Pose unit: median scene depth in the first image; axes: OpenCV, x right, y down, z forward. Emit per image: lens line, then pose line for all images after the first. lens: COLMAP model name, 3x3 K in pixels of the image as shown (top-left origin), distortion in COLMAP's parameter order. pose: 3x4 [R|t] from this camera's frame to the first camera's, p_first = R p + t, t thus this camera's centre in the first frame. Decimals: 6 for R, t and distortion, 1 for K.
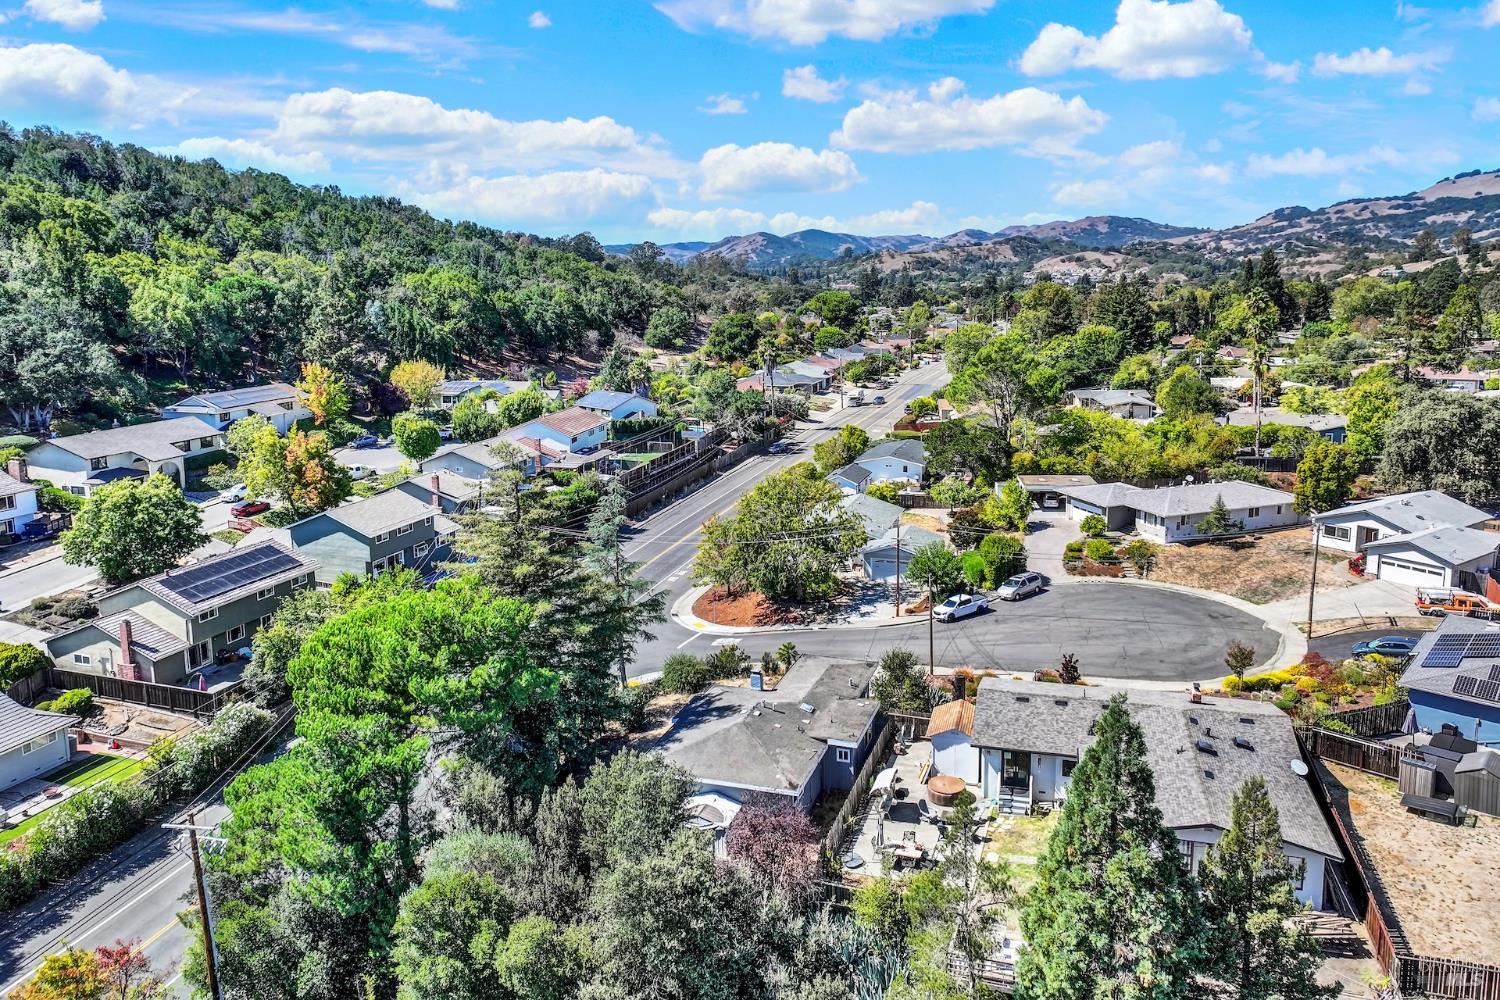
lens RADIAL K [[1051.5, 0, 751.2], [0, 1051.5, 422.1], [0, 0, 1]] dist [0.010260, 0.000605]
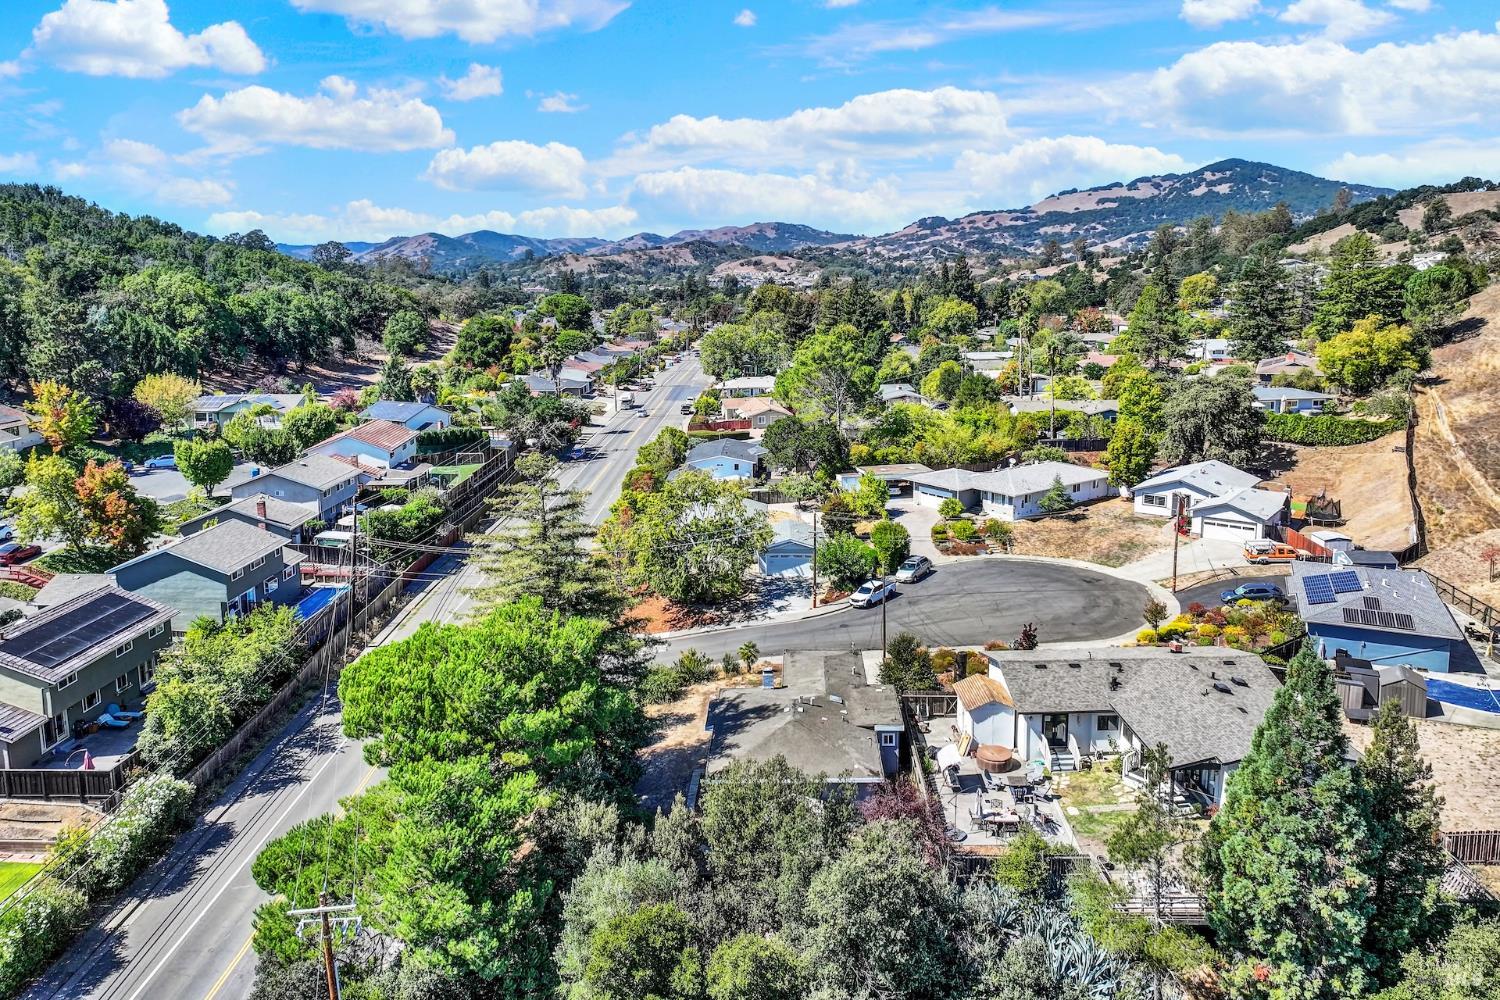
lens RADIAL K [[1051.5, 0, 751.2], [0, 1051.5, 422.1], [0, 0, 1]] dist [0.010260, 0.000605]
pose [[0.953992, -0.039823, 0.297176, -0.161384], [0.040585, 0.999170, 0.003605, -0.002640], [-0.297073, 0.008622, 0.954816, 0.021805]]
